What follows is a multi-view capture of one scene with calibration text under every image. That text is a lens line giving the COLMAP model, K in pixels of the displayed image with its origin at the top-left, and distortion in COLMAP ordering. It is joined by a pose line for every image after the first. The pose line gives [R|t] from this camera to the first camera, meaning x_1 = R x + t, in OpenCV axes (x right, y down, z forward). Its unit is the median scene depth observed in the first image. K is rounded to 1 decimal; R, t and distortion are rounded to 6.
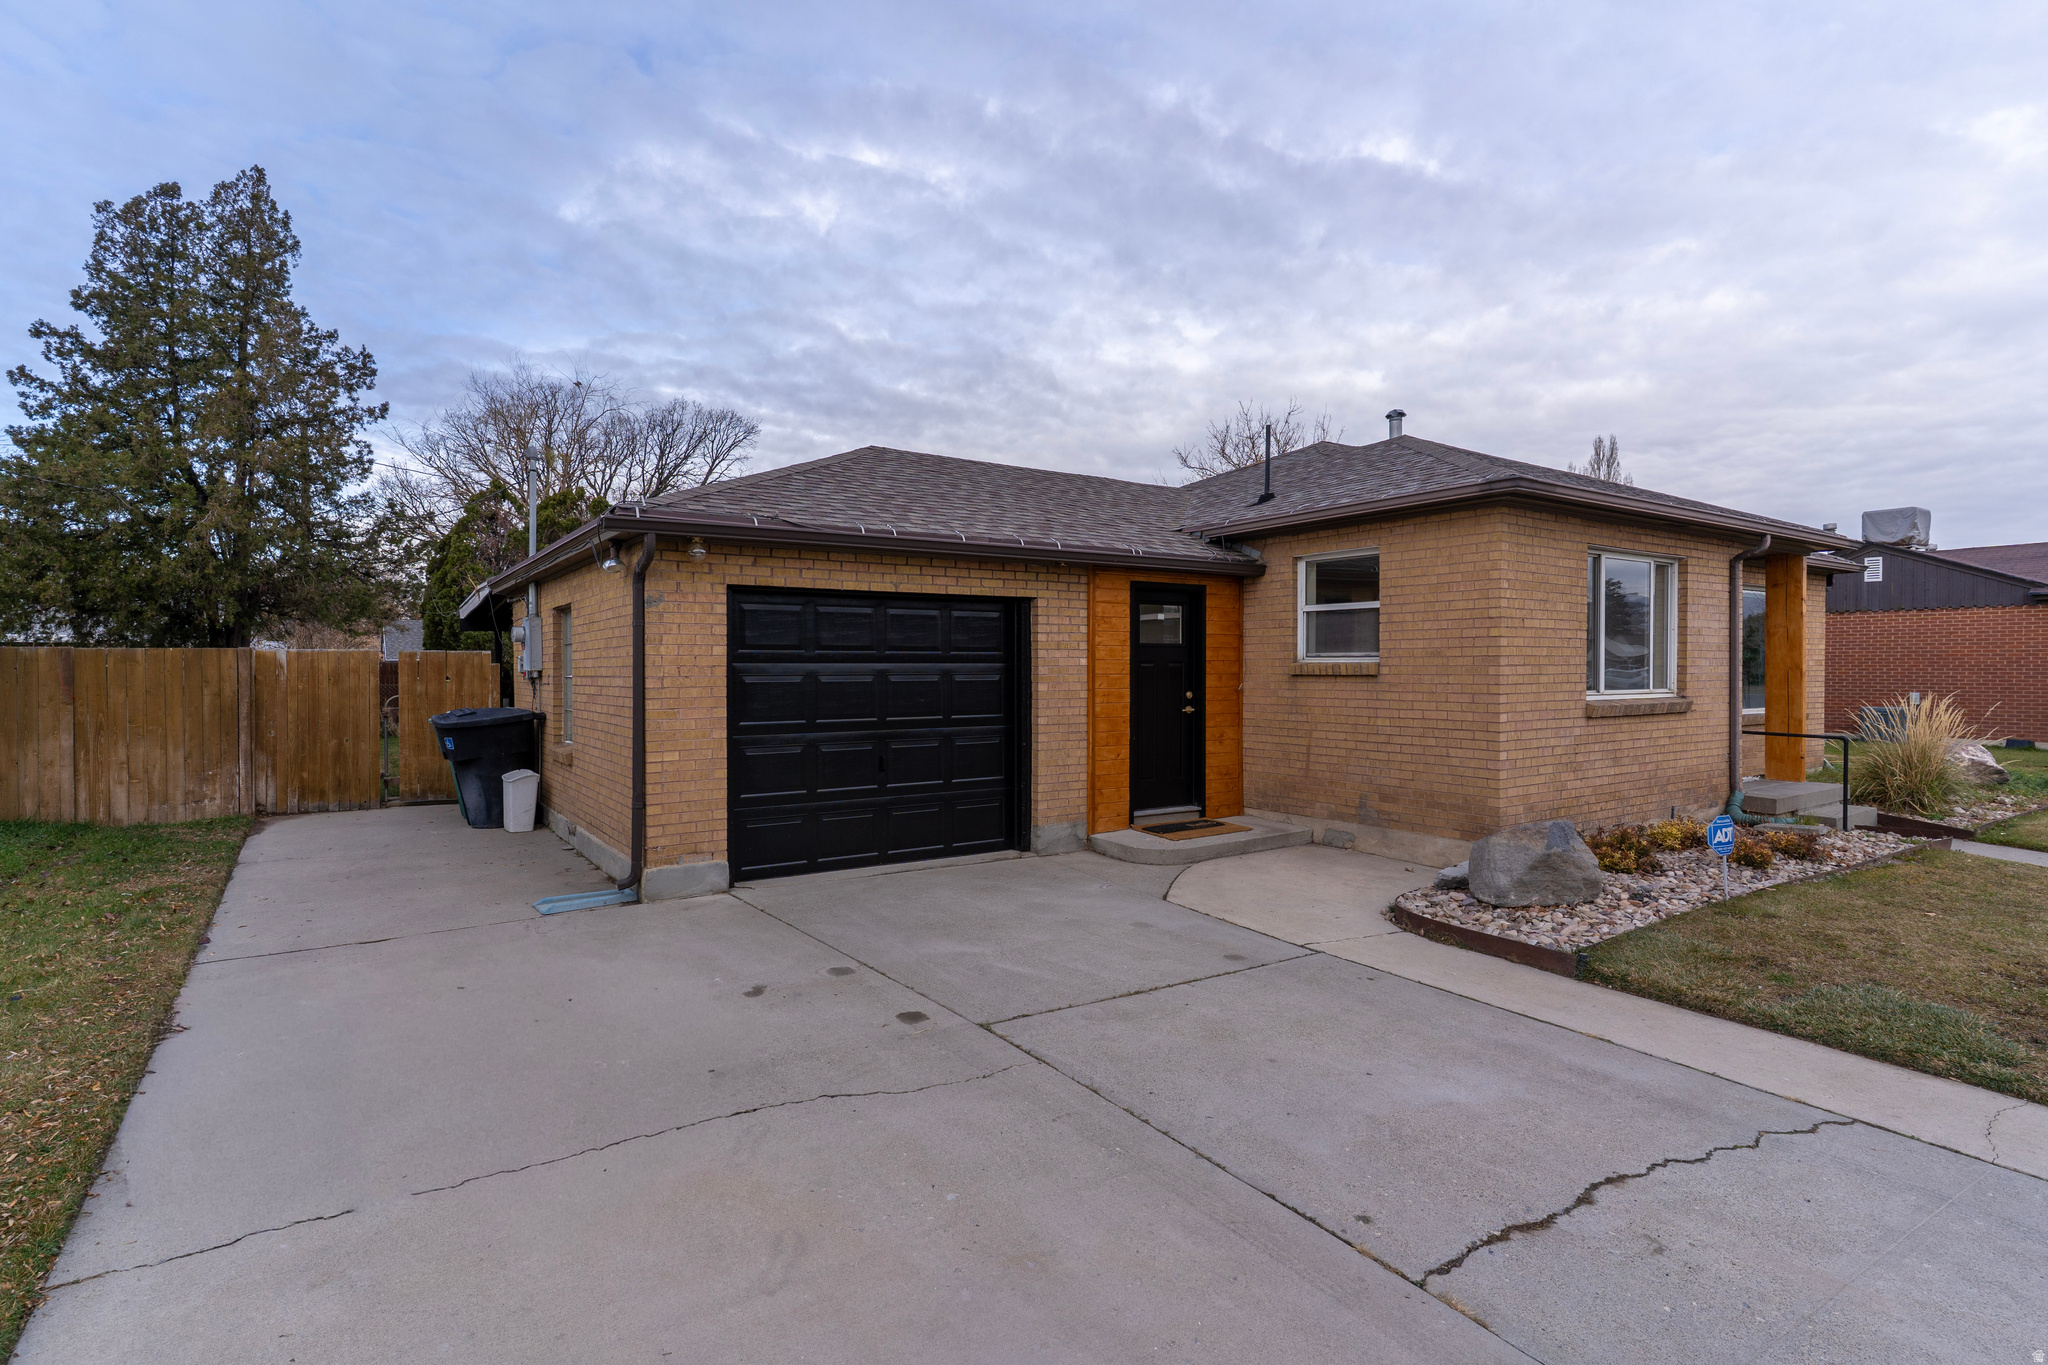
lens RADIAL K [[1015.7, 0, 1027.0], [0, 1015.7, 681.0], [0, 0, 1]] dist [0.001739, -0.000053]
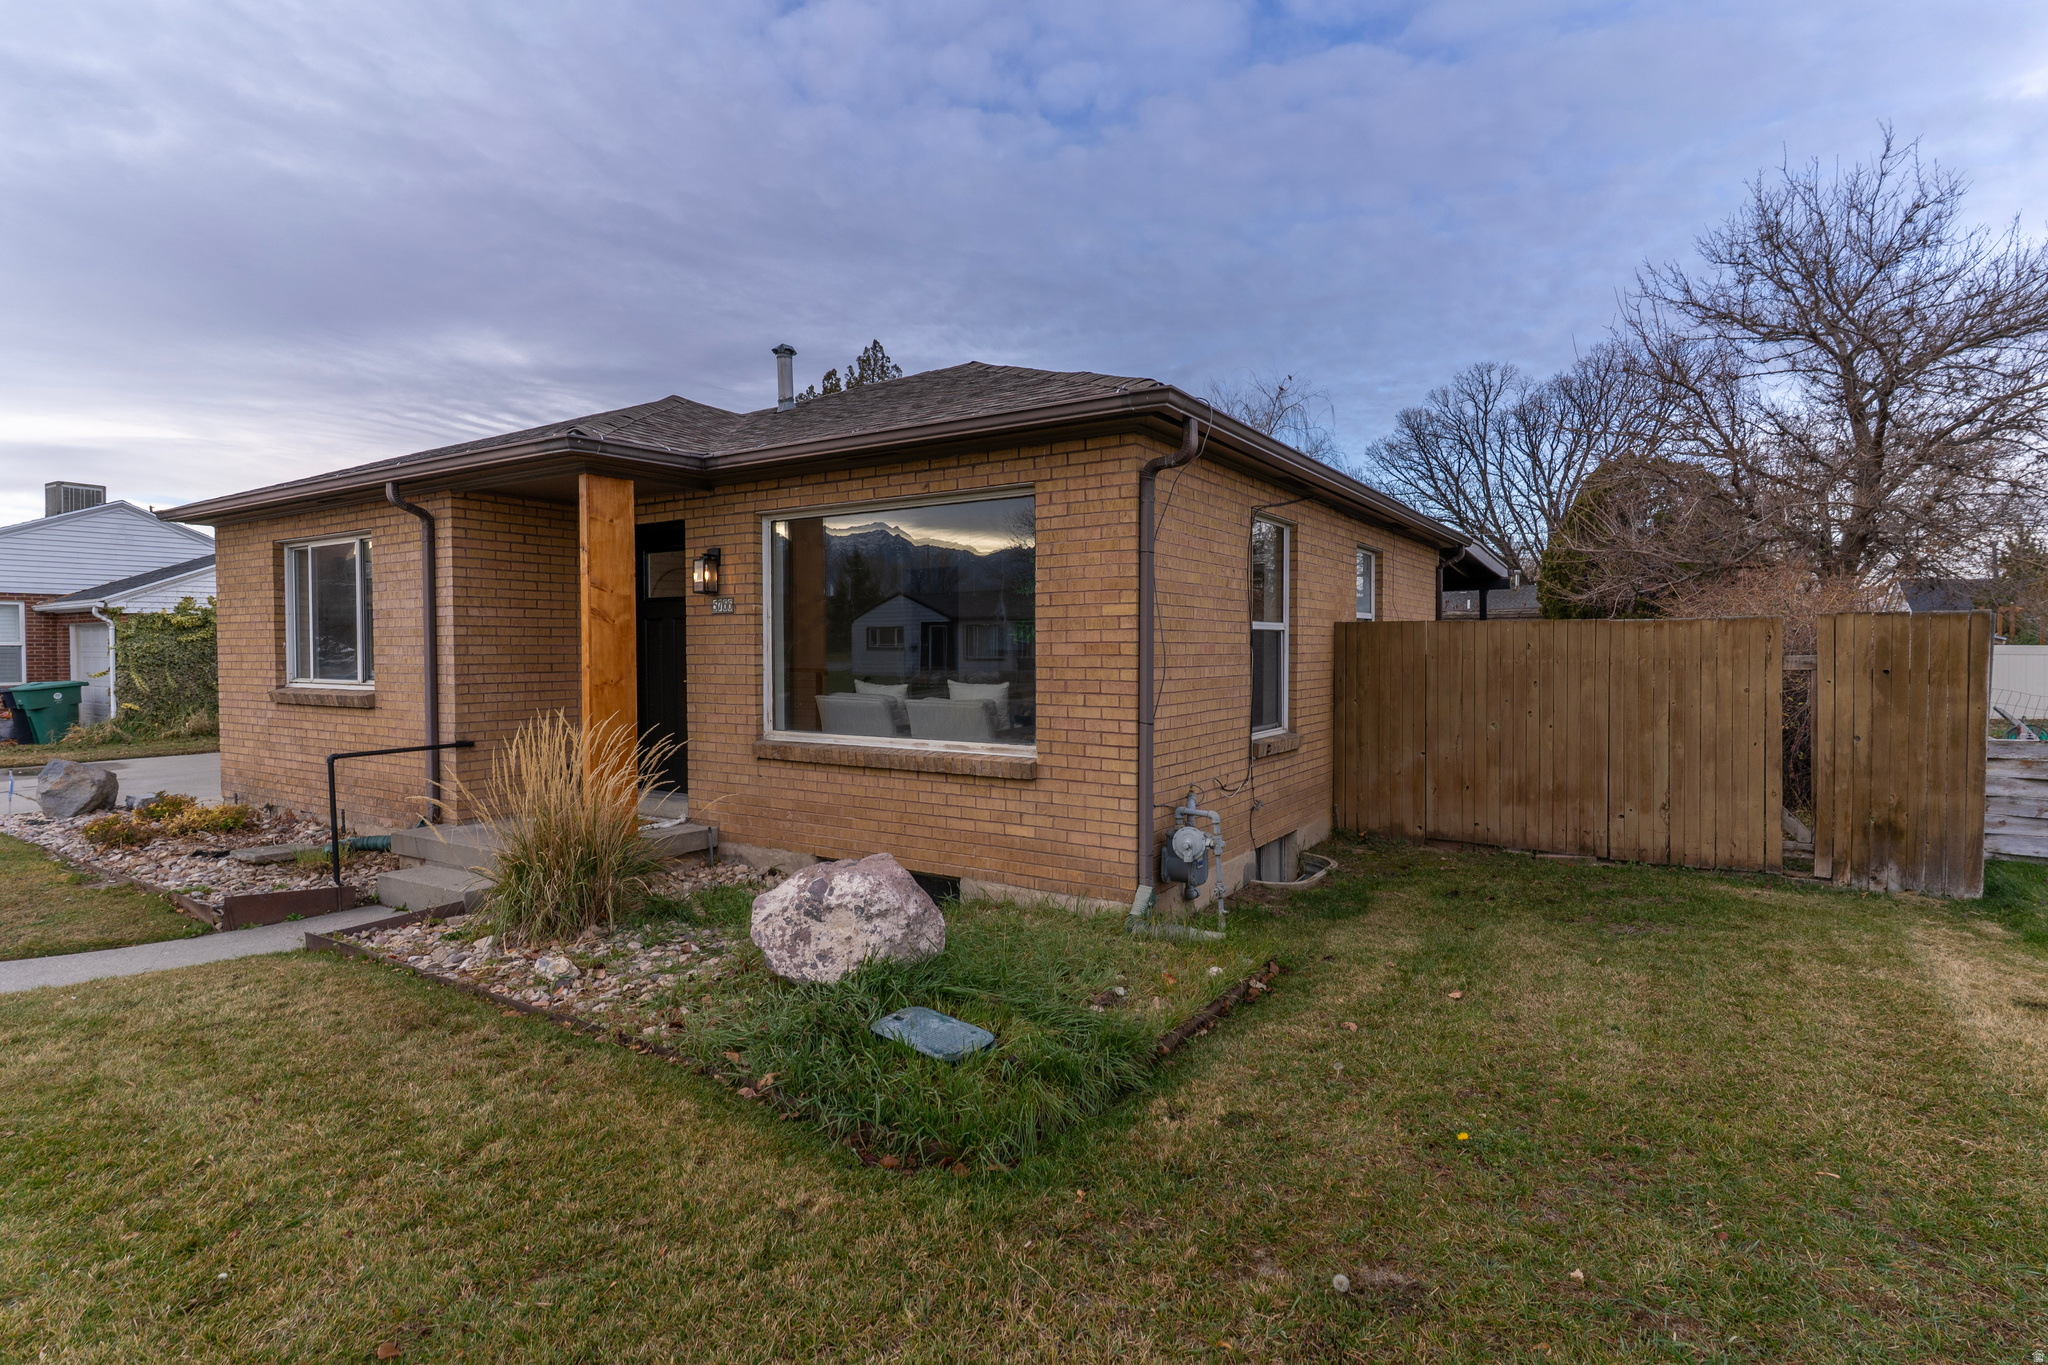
lens RADIAL K [[1015.7, 0, 1023.0], [0, 1015.7, 670.4], [0, 0, 1]] dist [0.001739, -0.000053]
pose [[0.393243, 0.026061, -0.919065, 1.788308], [-0.006608, 0.999652, 0.025519, -0.029902], [0.919411, -0.003962, 0.393278, 1.258546]]
